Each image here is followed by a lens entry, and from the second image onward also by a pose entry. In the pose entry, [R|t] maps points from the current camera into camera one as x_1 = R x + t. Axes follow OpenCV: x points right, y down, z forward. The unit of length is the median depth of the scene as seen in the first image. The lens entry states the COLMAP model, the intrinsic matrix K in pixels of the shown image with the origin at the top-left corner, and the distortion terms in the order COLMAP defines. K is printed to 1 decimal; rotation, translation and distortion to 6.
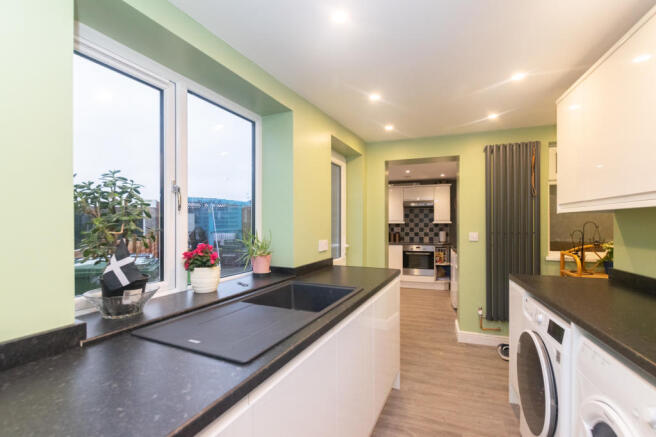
lens RADIAL K [[286.1, 0, 337.7], [0, 286.1, 229.8], [0, 0, 1]] dist [-0.003885, -0.000320]
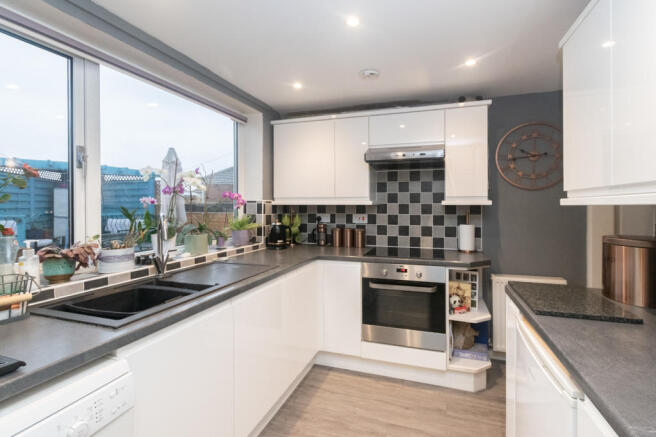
lens RADIAL K [[286.1, 0, 352.4], [0, 286.1, 206.9], [0, 0, 1]] dist [-0.003885, -0.000320]
pose [[0.999913, -0.001306, 0.013106, 0.198099], [0.001373, 0.999986, -0.005115, -0.017921], [-0.013099, 0.005133, 0.999901, 0.590558]]
